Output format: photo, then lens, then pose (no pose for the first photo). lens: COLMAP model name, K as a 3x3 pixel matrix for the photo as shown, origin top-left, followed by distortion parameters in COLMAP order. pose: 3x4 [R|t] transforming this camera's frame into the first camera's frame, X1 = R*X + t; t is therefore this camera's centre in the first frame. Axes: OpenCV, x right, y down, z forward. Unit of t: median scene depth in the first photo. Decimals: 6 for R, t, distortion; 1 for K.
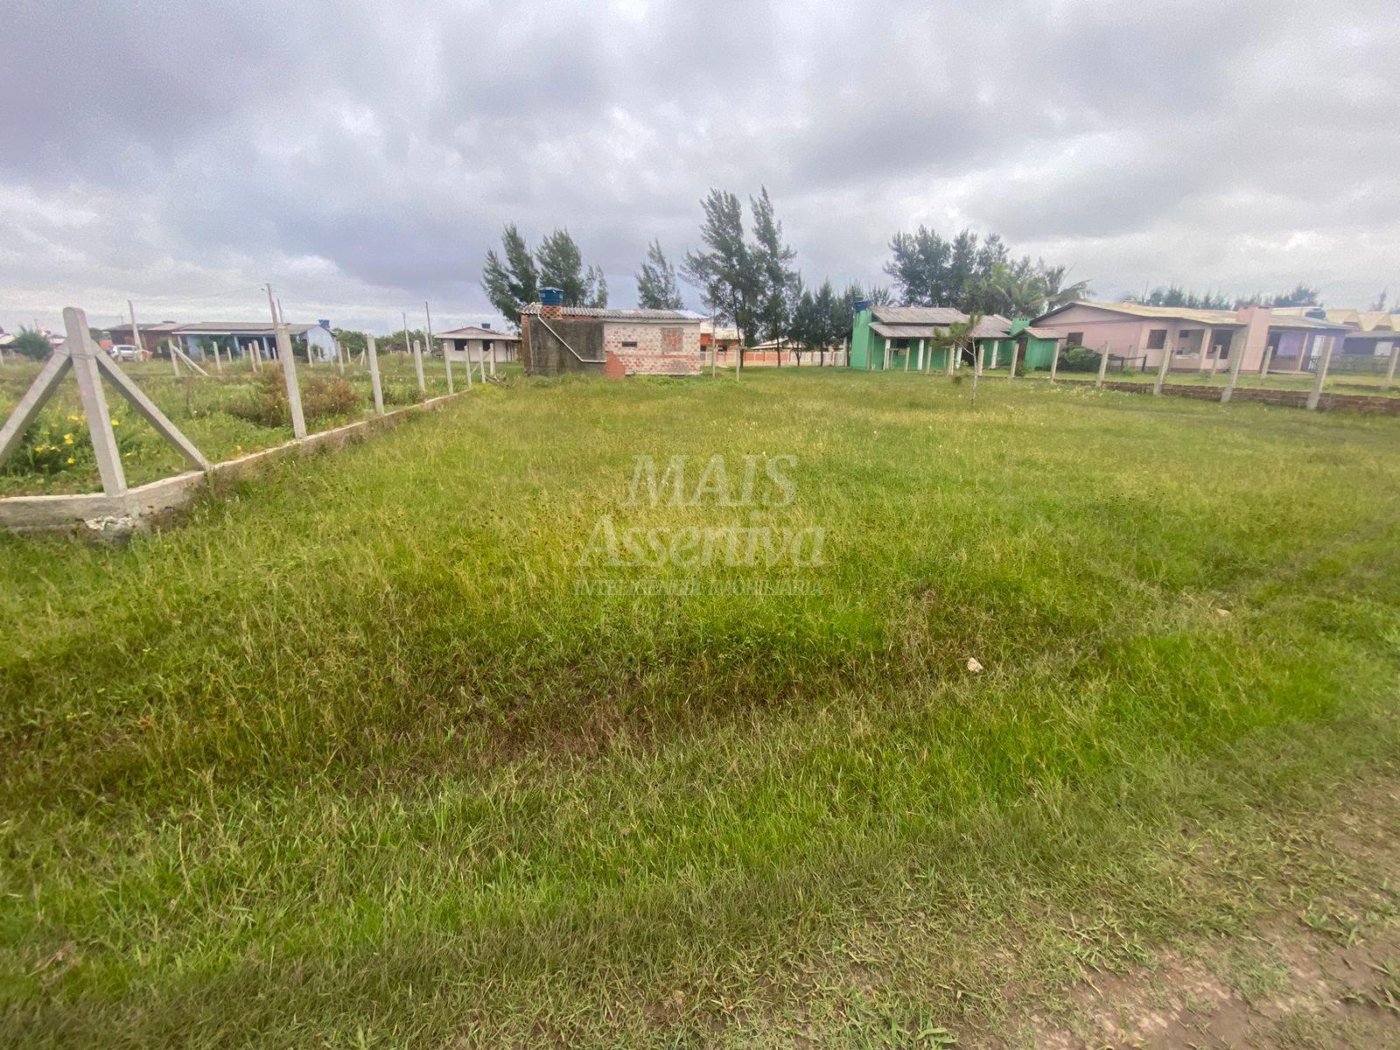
lens RADIAL K [[583.1, 0, 700.0], [0, 583.1, 525.0], [0, 0, 1]] dist [0.038244, -0.038245]
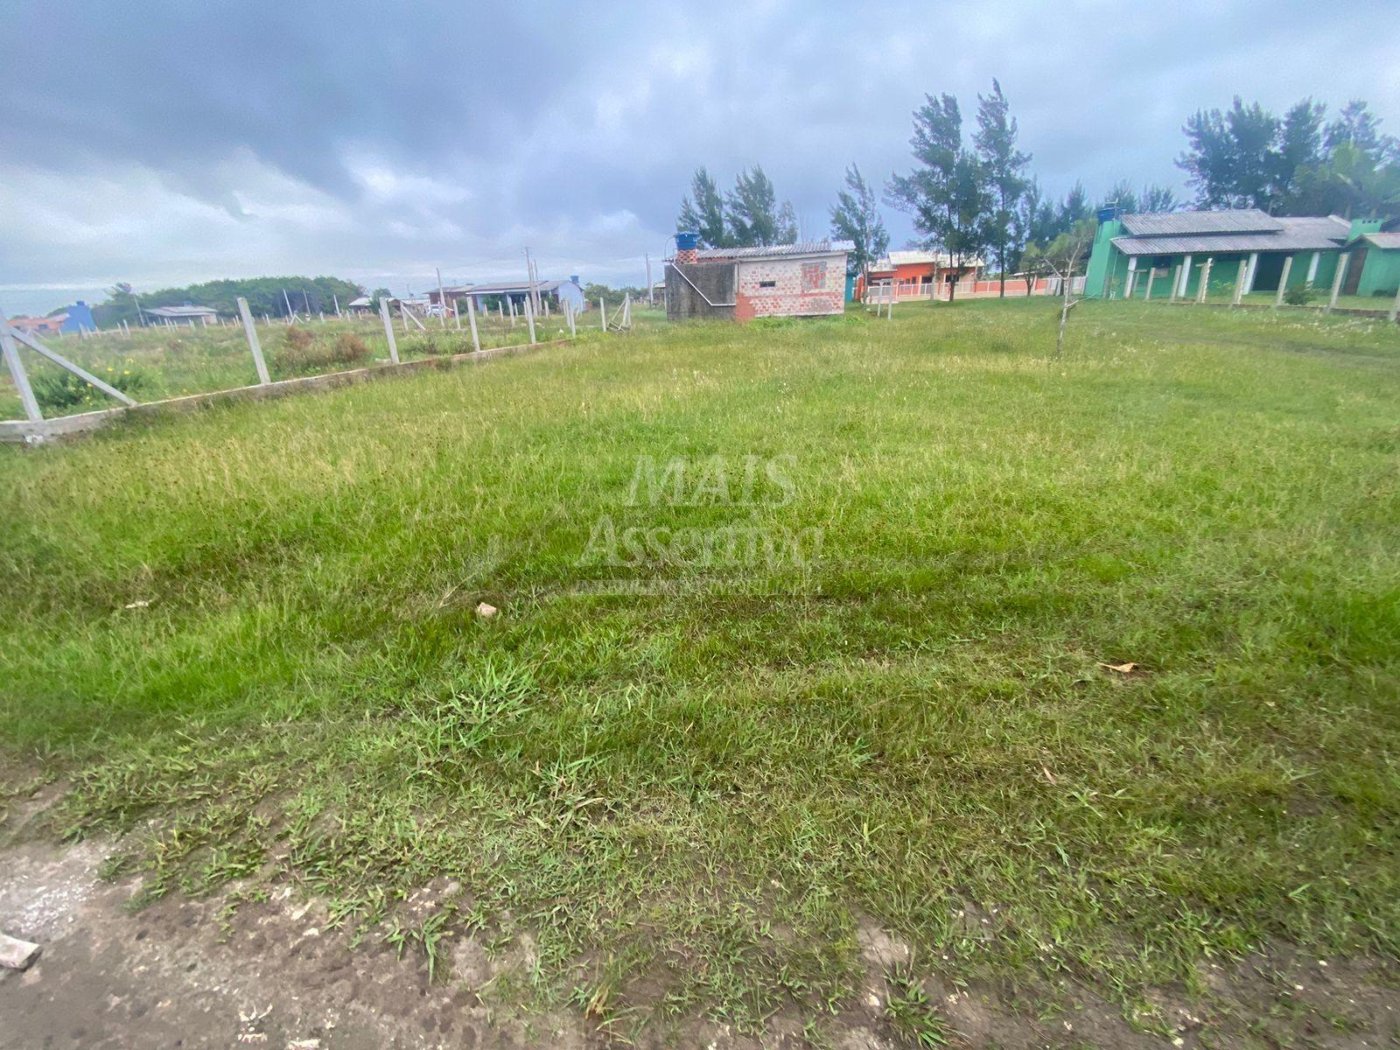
lens RADIAL K [[588.8, 0, 700.0], [0, 588.8, 525.0], [0, 0, 1]] dist [0.002272, -0.013356]
pose [[0.901063, 0.113371, -0.418608, 0.151855], [-0.074193, 0.991295, 0.108768, -0.008593], [0.427295, -0.066949, 0.901630, 0.034922]]
